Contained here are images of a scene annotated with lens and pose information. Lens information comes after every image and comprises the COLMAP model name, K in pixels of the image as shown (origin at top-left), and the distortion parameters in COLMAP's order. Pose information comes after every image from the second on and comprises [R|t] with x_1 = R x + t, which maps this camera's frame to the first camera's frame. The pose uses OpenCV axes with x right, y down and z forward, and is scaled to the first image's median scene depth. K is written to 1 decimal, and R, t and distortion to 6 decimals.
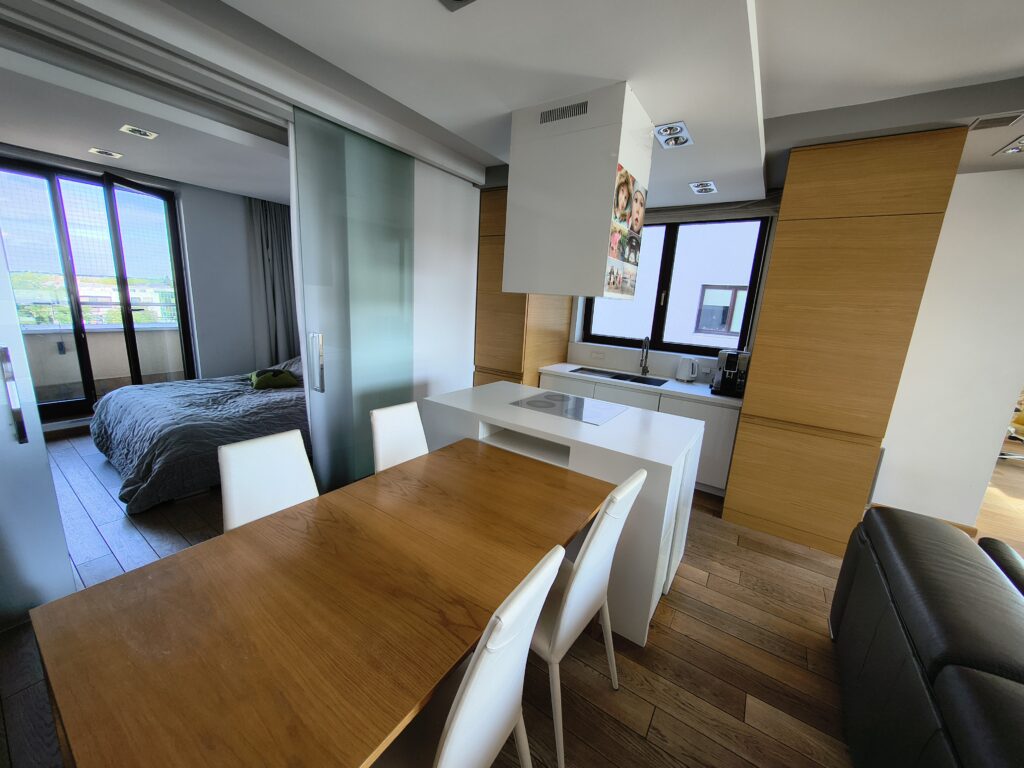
lens RADIAL K [[384.9, 0, 510.3], [0, 384.9, 379.5], [0, 0, 1]] dist [-0.001500, 0.000126]
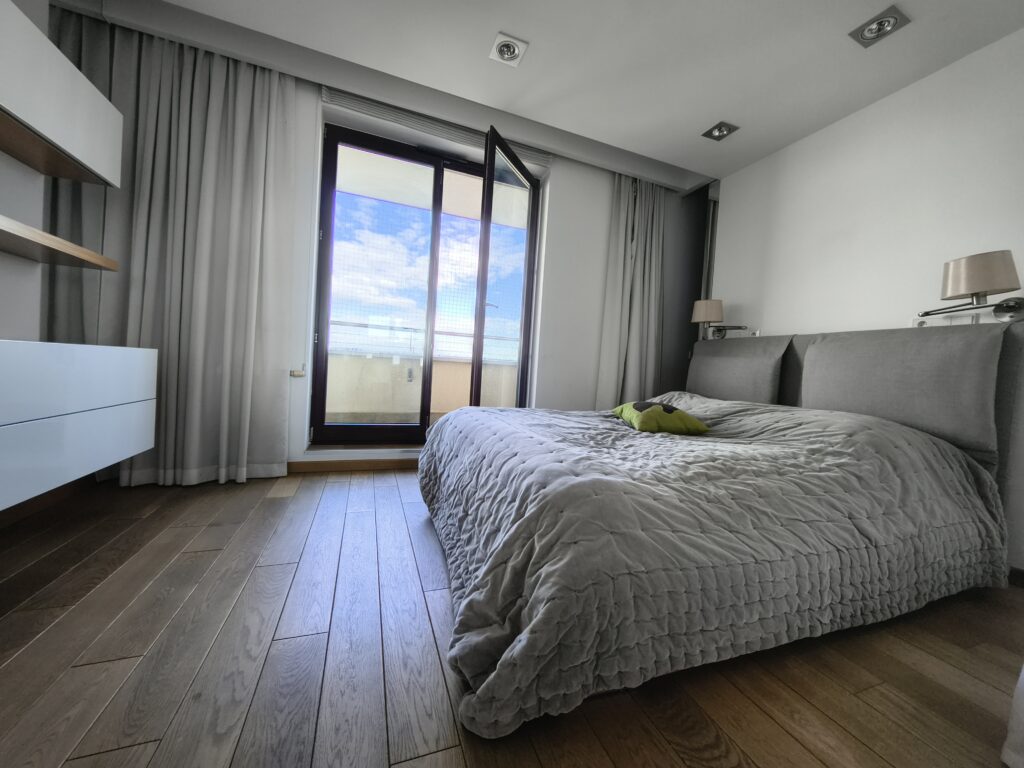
lens RADIAL K [[384.9, 0, 510.3], [0, 384.9, 379.5], [0, 0, 1]] dist [-0.001500, 0.000126]
pose [[0.820038, 0.010083, -0.572221, -0.598343], [-0.132531, 0.976012, -0.172730, 0.084663], [0.556753, 0.217482, 0.801703, 0.535405]]
